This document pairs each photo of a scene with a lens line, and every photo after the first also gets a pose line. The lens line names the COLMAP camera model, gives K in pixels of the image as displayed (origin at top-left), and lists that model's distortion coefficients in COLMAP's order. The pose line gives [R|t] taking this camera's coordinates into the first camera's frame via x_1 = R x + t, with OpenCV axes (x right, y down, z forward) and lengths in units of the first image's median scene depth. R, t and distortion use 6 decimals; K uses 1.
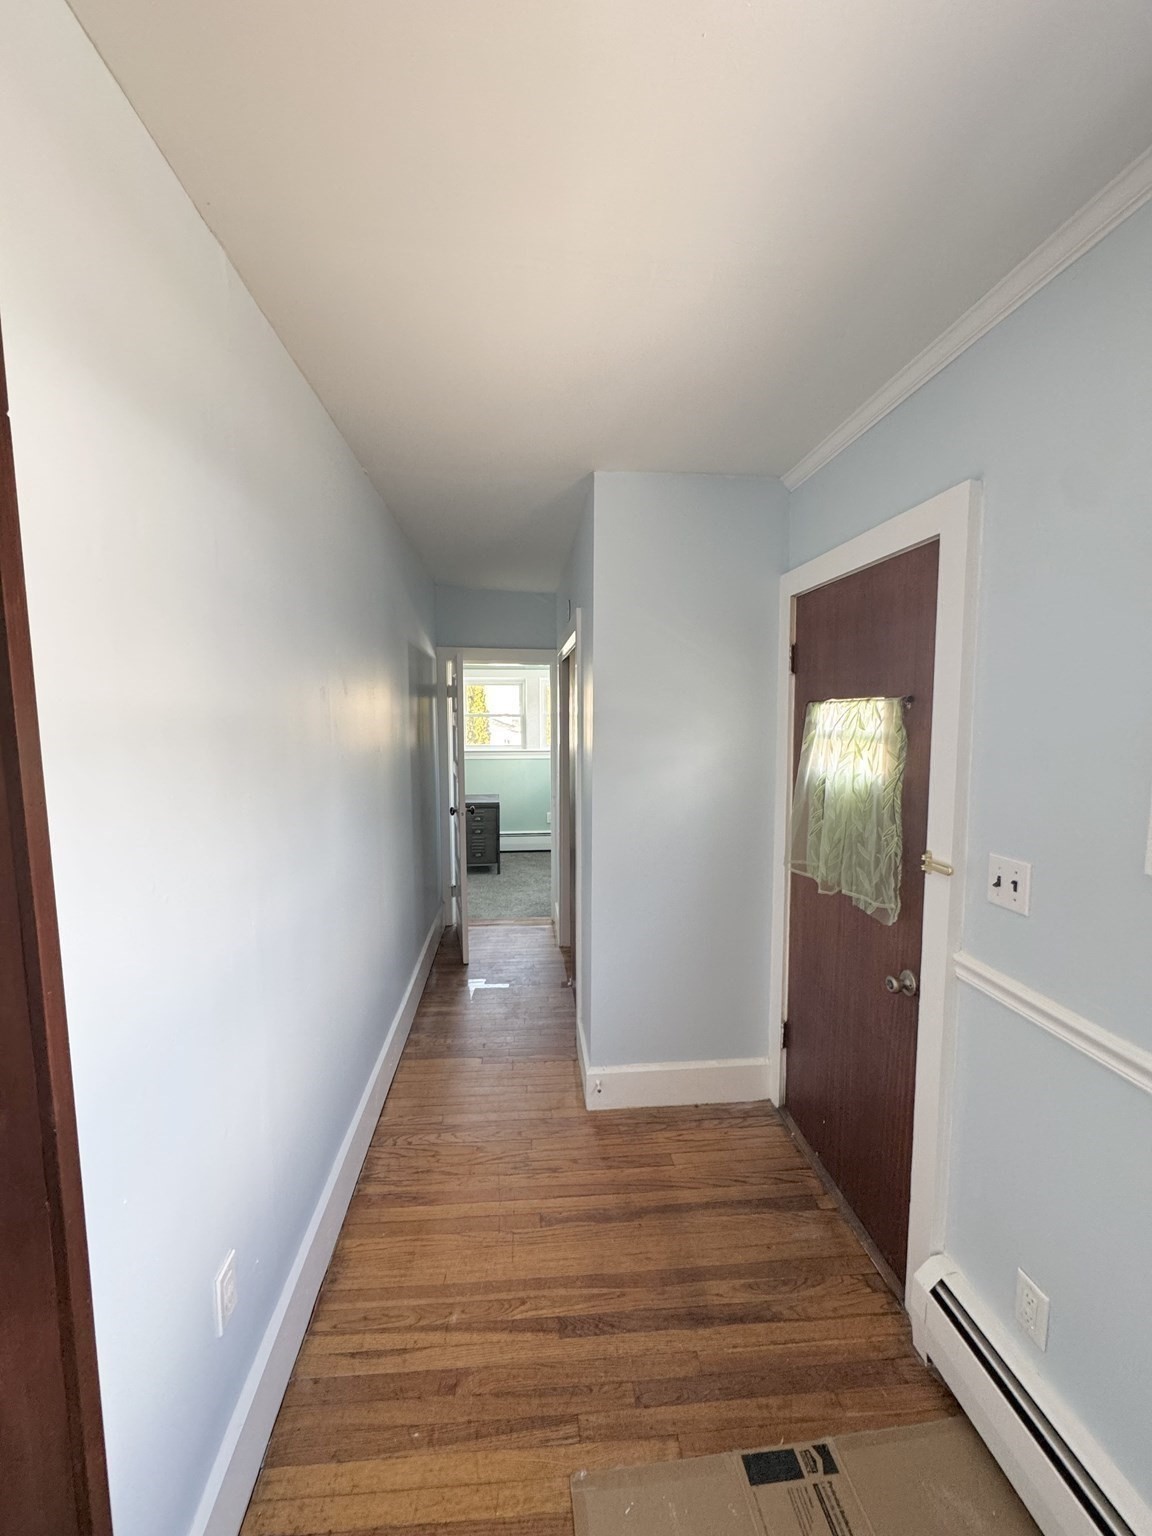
lens RADIAL K [[612.0, 0, 576.0], [0, 612.0, 768.0], [0, 0, 1]] dist [0.000797, -0.000240]
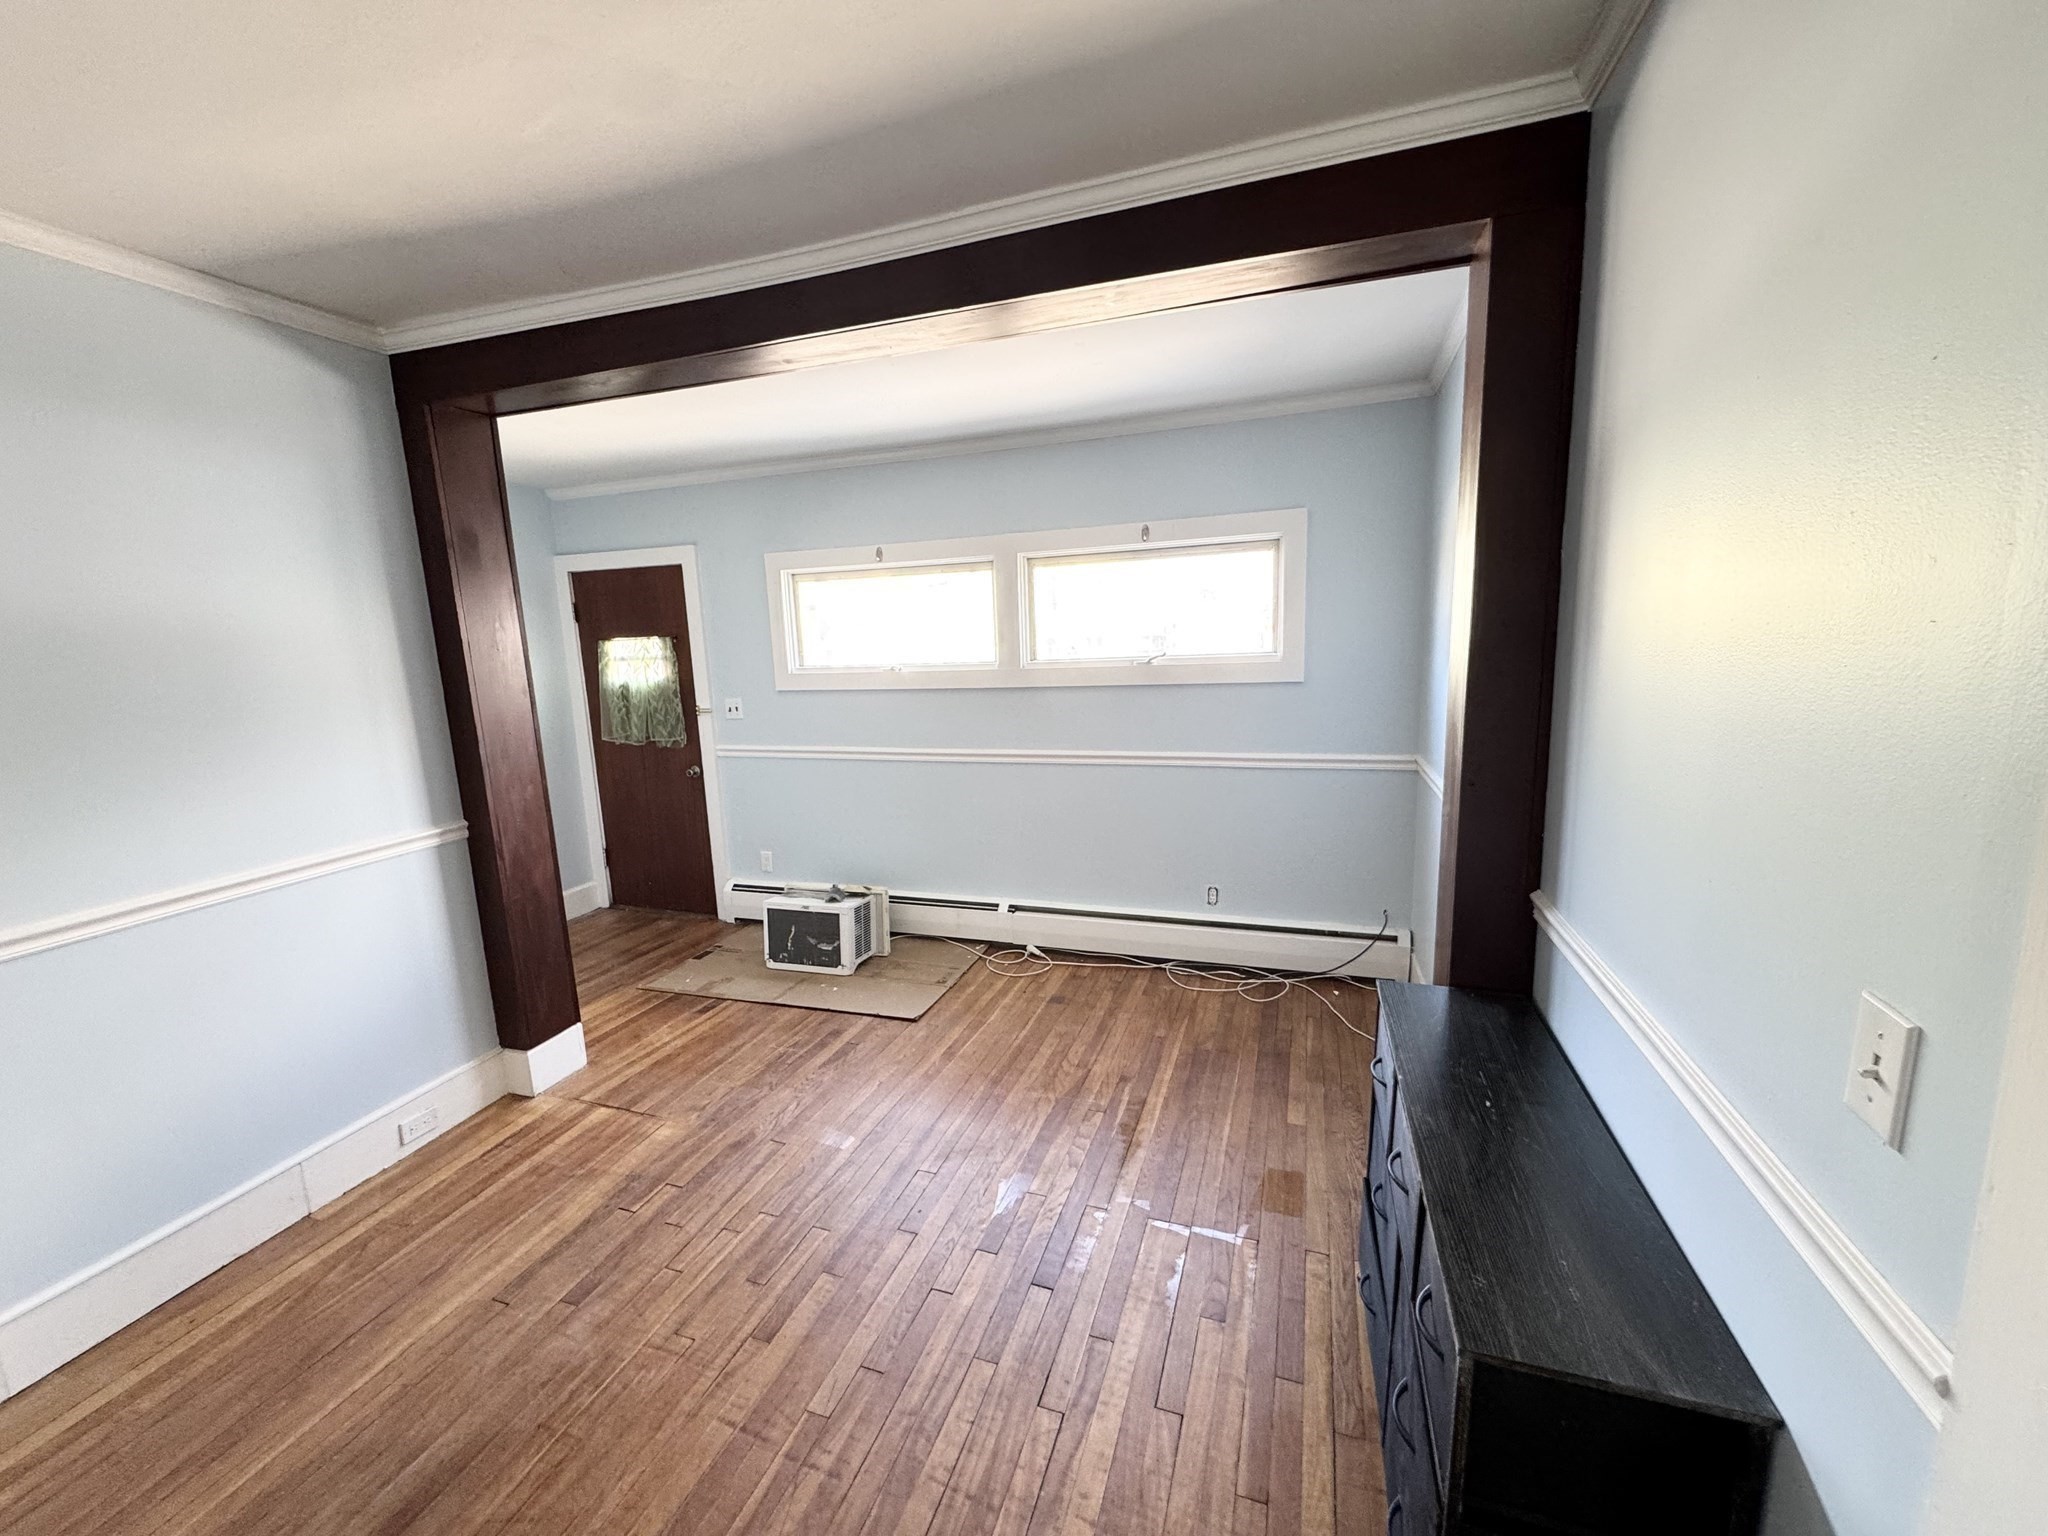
lens RADIAL K [[816.0, 0, 1024.0], [0, 816.0, 768.0], [0, 0, 1]] dist [0.000797, -0.000240]
pose [[0.411792, -0.161307, 0.896888, -1.387374], [0.115458, 0.985512, 0.124236, 0.108394], [-0.903934, 0.052394, 0.424450, -1.122205]]
